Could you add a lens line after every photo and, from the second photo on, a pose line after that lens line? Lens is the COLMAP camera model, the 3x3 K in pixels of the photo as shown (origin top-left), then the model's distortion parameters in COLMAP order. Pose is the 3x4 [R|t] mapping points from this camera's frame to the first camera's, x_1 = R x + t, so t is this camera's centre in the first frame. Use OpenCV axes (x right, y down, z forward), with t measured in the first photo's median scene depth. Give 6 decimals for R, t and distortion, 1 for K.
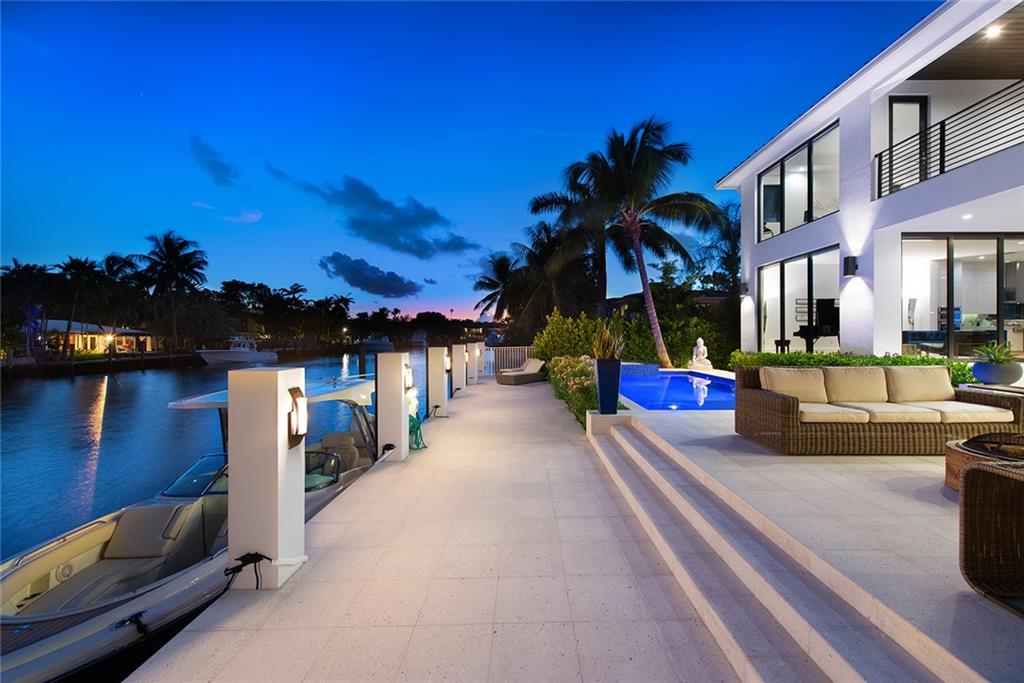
lens RADIAL K [[420.8, 0, 494.1], [0, 420.8, 330.3], [0, 0, 1]] dist [0.008028, -0.001232]
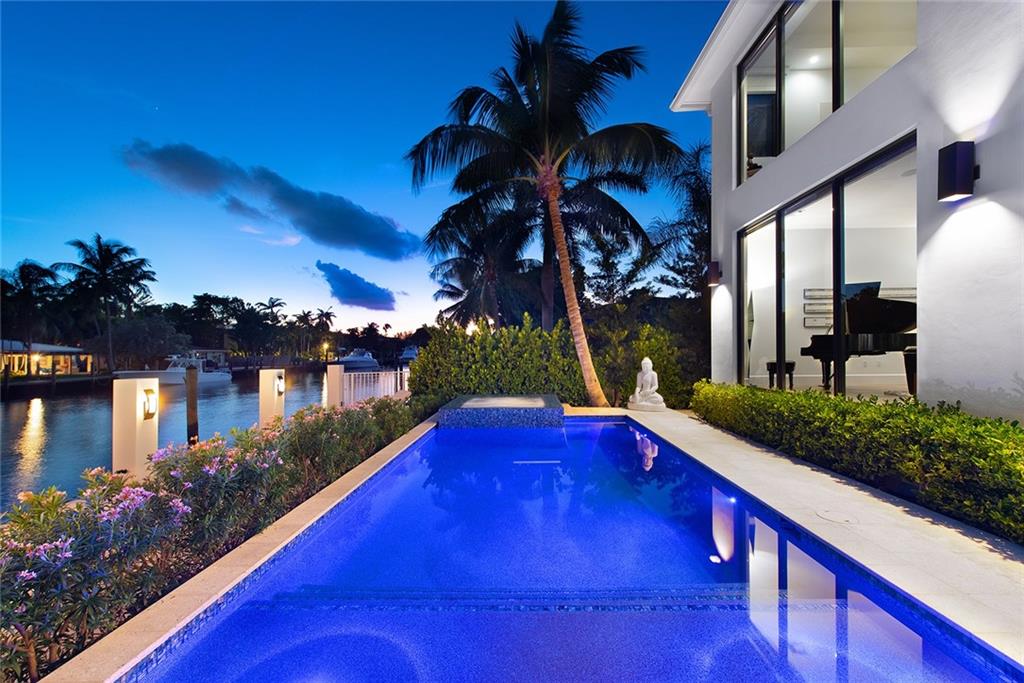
lens RADIAL K [[420.8, 0, 509.0], [0, 420.8, 347.5], [0, 0, 1]] dist [0.008028, -0.001232]
pose [[0.999649, -0.007925, 0.025292, 0.085028], [0.007779, 0.999953, 0.005833, -0.000430], [-0.025337, -0.005635, 0.999663, 0.124044]]
